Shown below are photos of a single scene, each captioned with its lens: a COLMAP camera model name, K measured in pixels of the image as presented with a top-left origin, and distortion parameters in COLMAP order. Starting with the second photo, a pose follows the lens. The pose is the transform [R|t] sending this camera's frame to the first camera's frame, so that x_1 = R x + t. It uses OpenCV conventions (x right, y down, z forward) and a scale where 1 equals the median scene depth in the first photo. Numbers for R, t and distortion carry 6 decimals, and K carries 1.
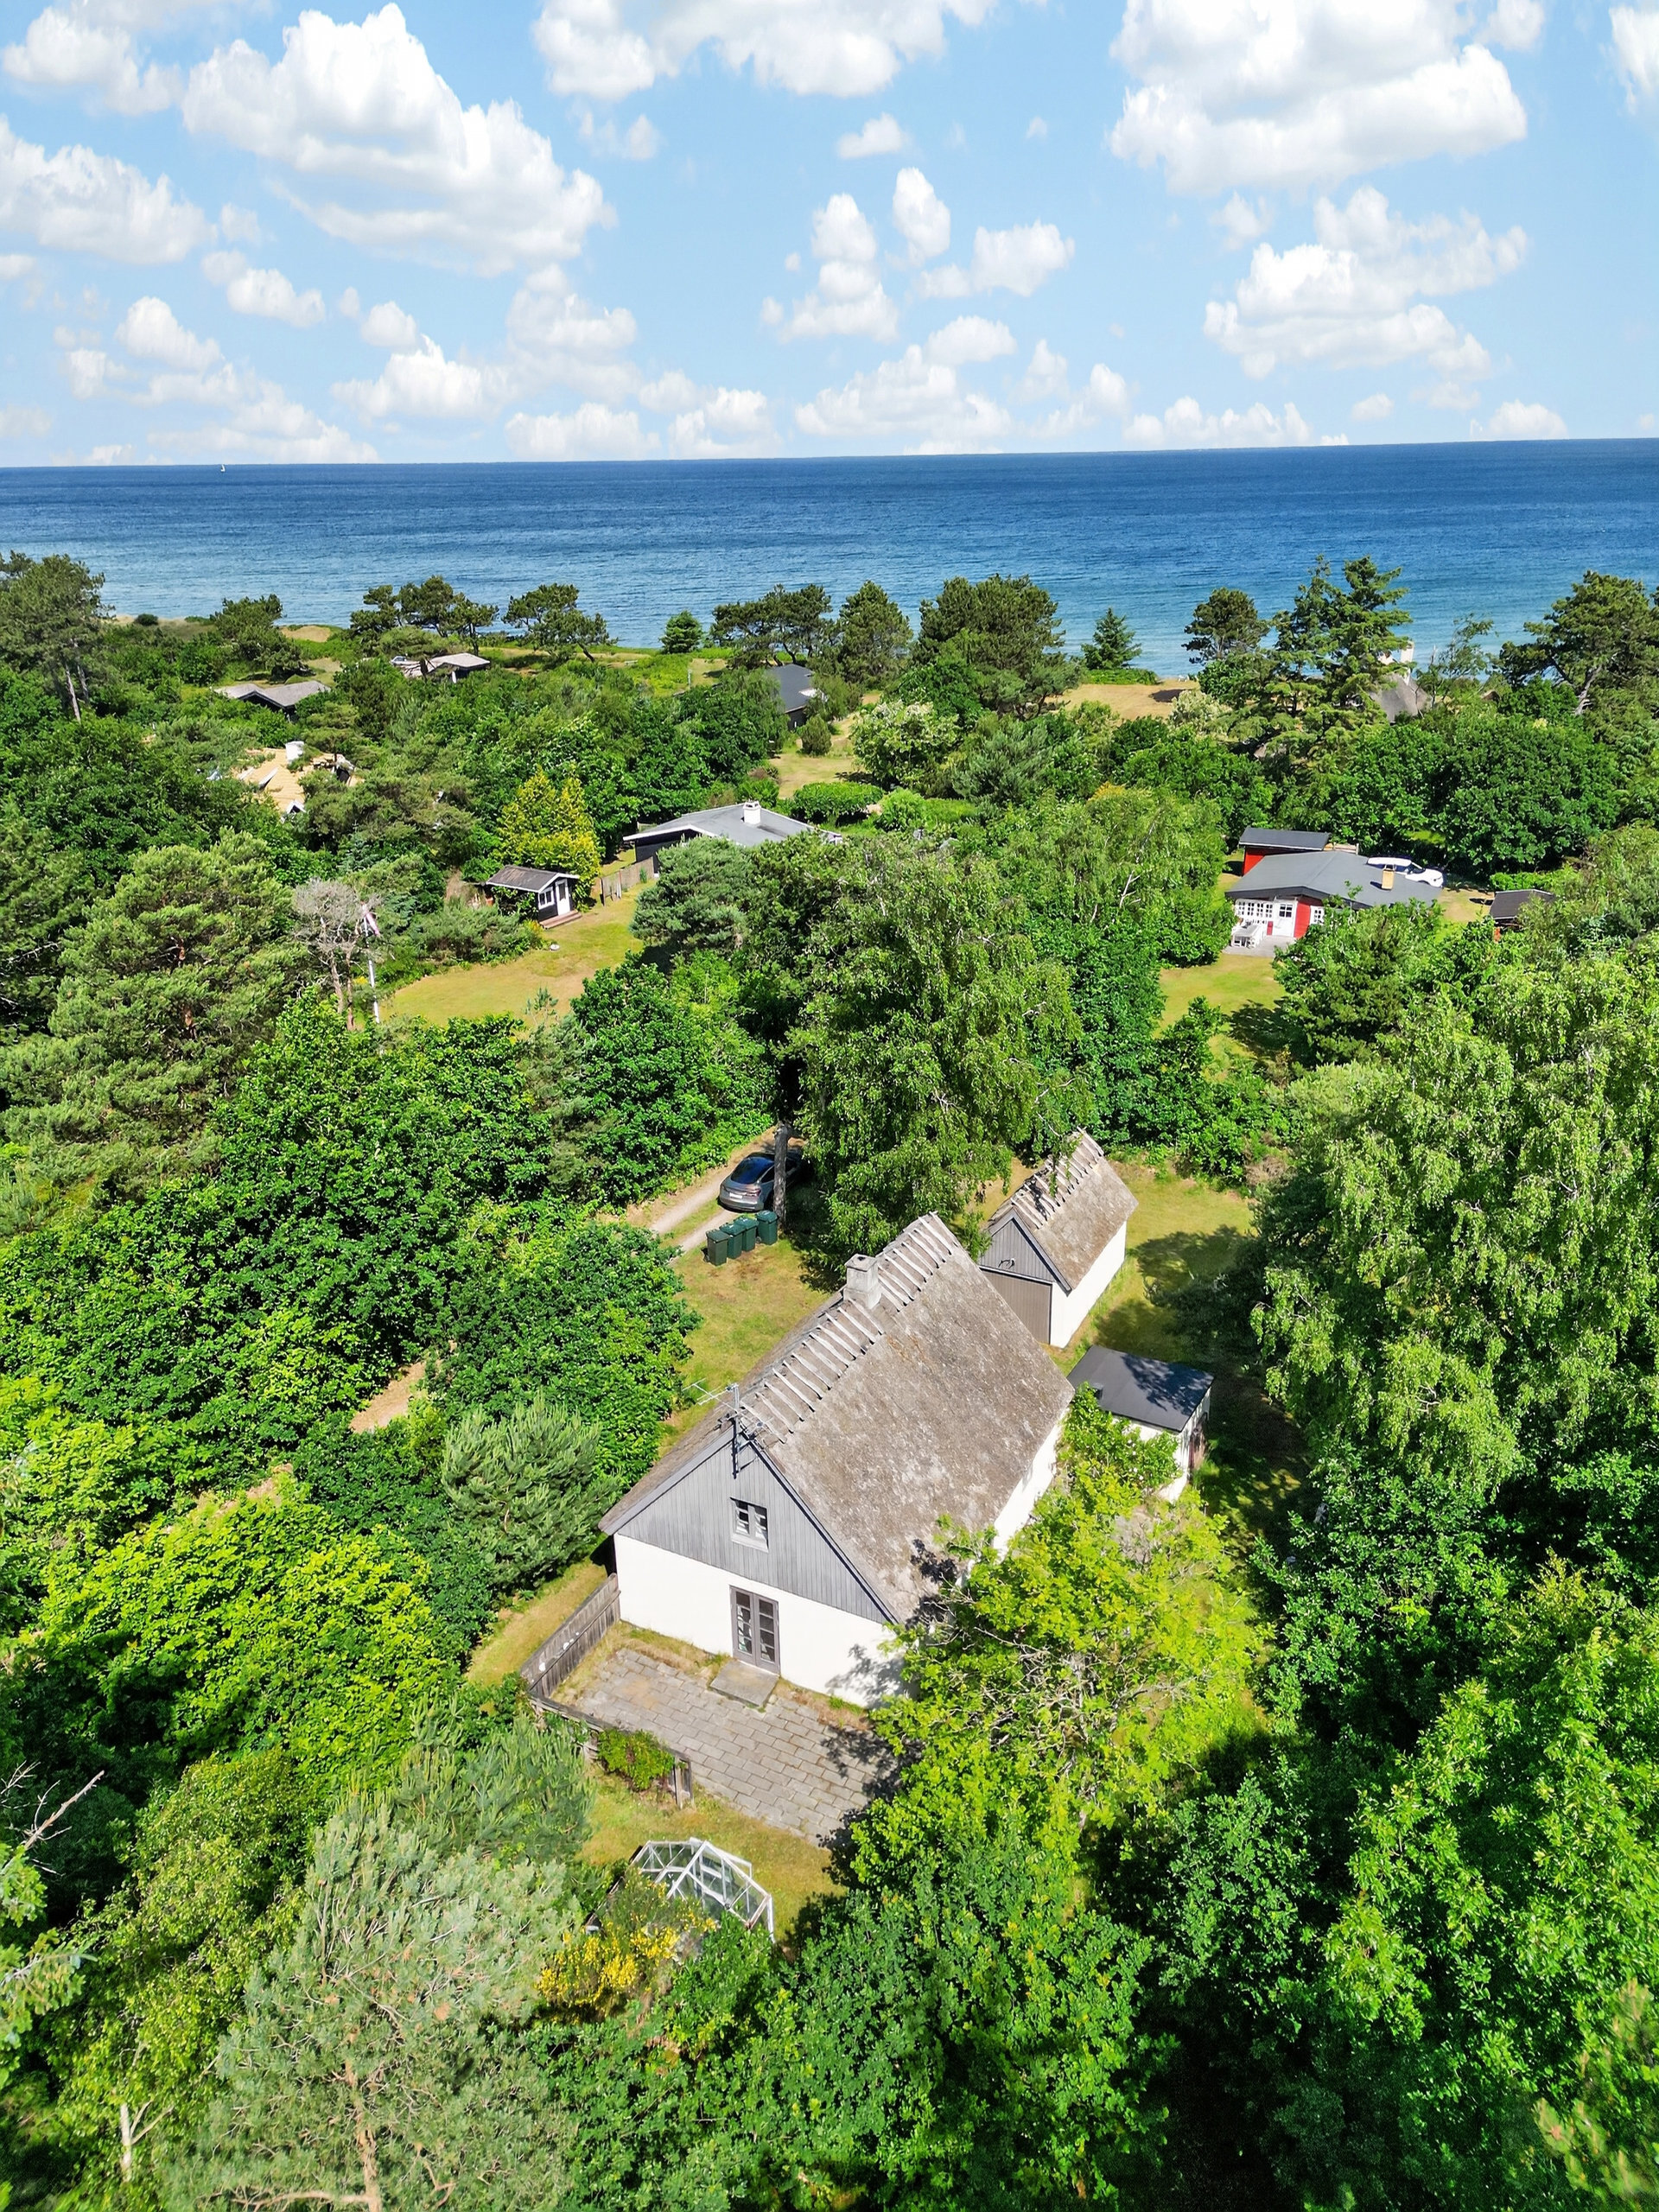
lens RADIAL K [[1500.7, 0, 829.1], [0, 1500.7, 1098.1], [0, 0, 1]] dist [0.070901, -0.056548]
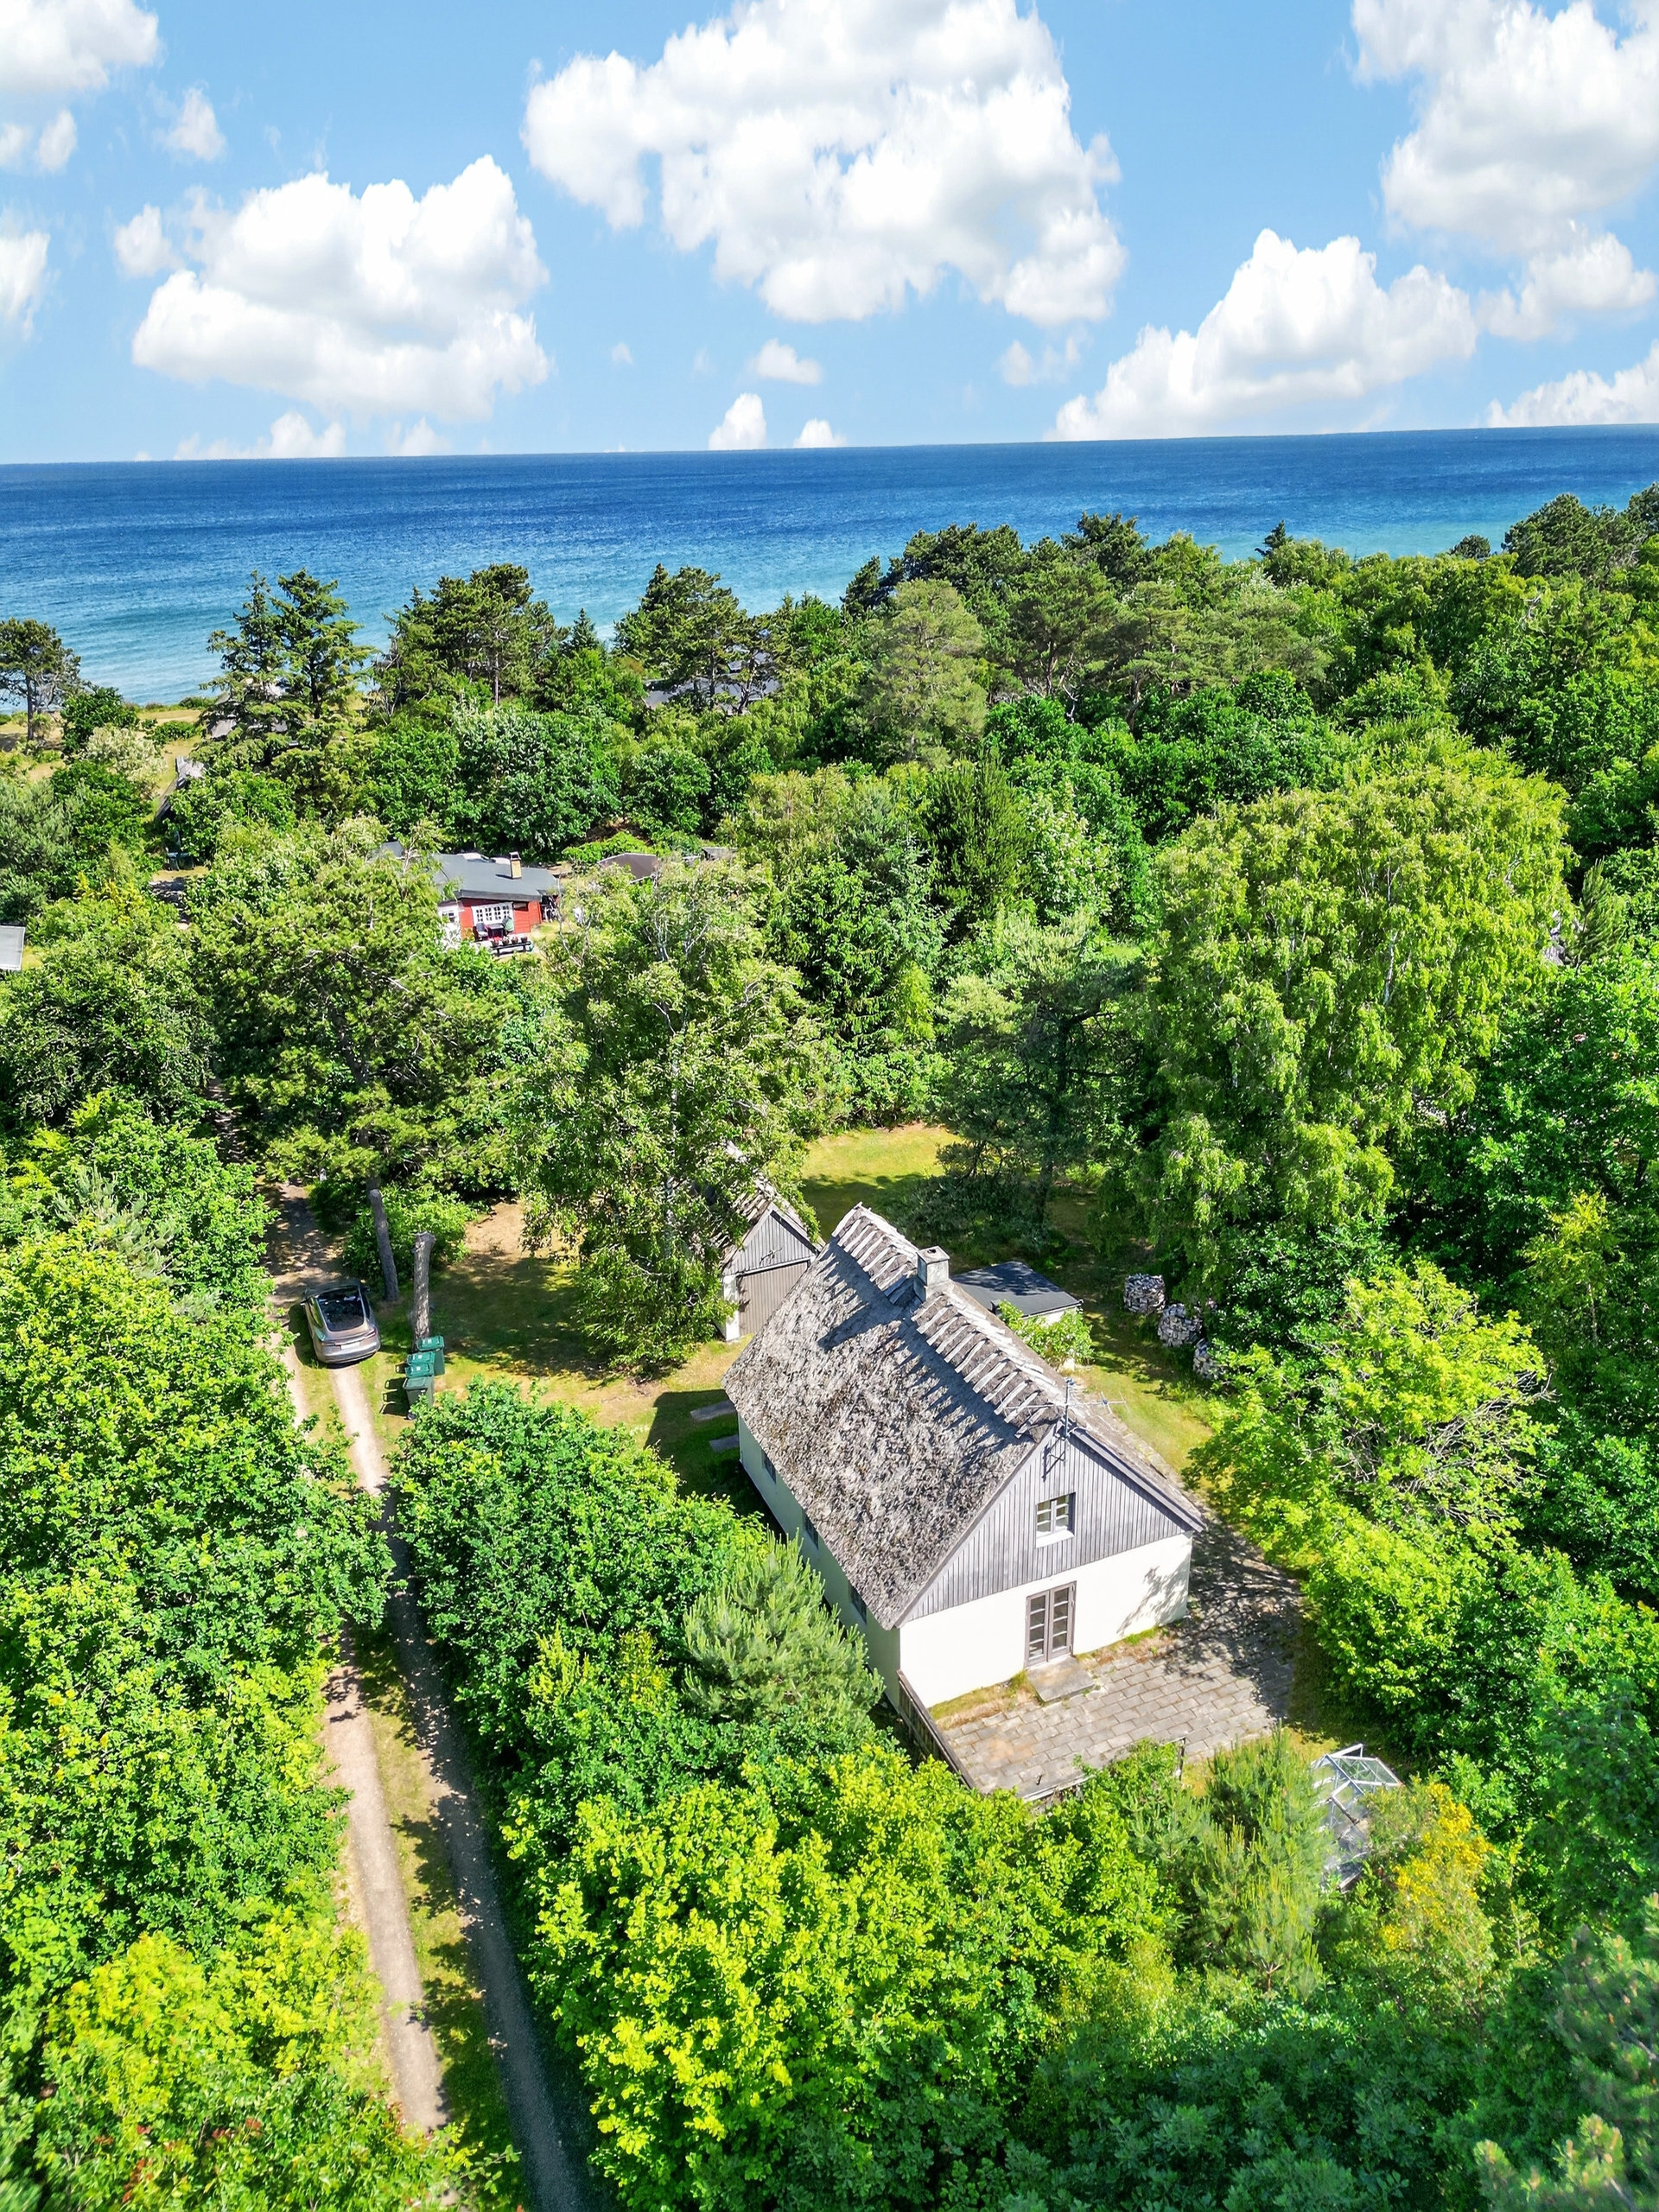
lens RADIAL K [[1549.2, 0, 825.7], [0, 1549.2, 1105.8], [0, 0, 1]] dist [-0.003658, -0.003632]
pose [[0.638706, -0.294197, 0.710987, -0.480416], [0.303619, 0.945403, 0.118444, -0.084823], [-0.707016, 0.140218, 0.693158, 0.222607]]
